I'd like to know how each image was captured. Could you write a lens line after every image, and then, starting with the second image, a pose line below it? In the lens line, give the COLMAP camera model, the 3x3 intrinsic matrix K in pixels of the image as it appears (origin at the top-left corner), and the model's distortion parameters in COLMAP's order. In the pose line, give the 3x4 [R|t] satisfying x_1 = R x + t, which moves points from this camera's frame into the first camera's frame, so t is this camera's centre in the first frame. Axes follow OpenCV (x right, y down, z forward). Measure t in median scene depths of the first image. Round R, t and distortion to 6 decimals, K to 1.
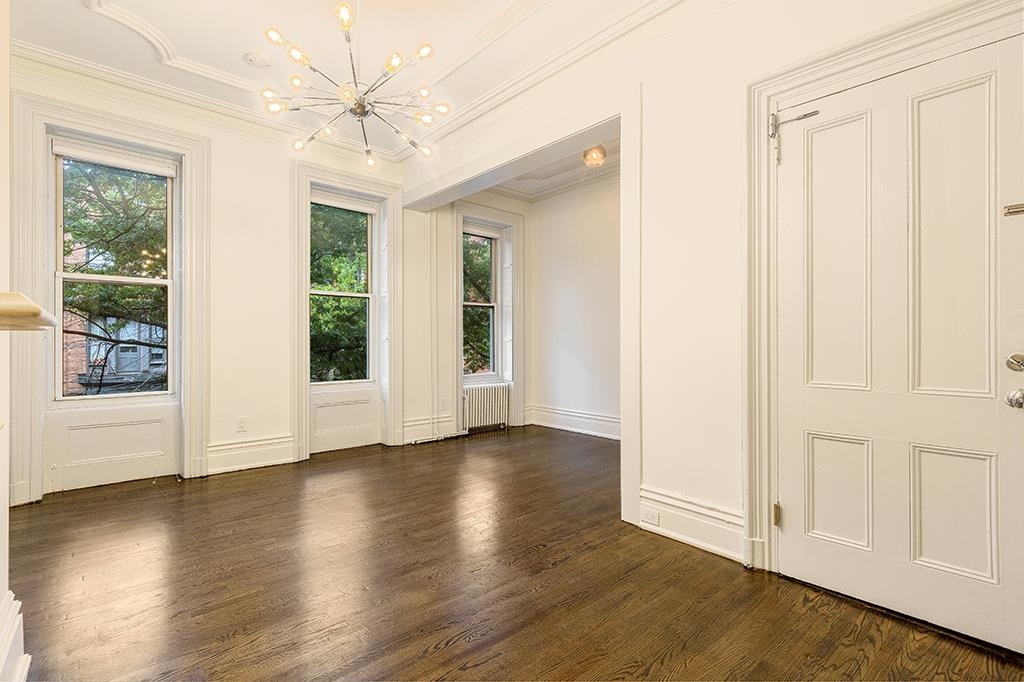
lens RADIAL K [[468.6, 0, 511.5], [0, 468.6, 343.5], [0, 0, 1]] dist [0.010568, -0.000796]
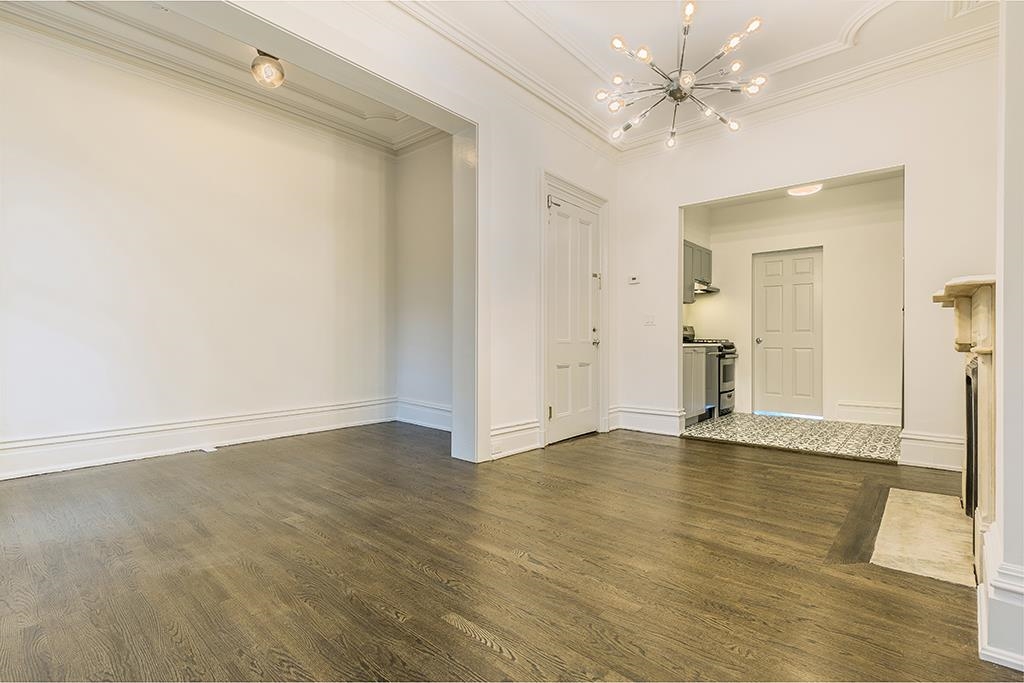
lens RADIAL K [[468.6, 0, 510.7], [0, 468.6, 337.3], [0, 0, 1]] dist [0.010568, -0.000796]
pose [[-0.116448, 0.002624, 0.993193, -1.227885], [-0.005844, 0.999977, -0.003327, 0.074896], [-0.993180, -0.006191, -0.116430, 1.348031]]
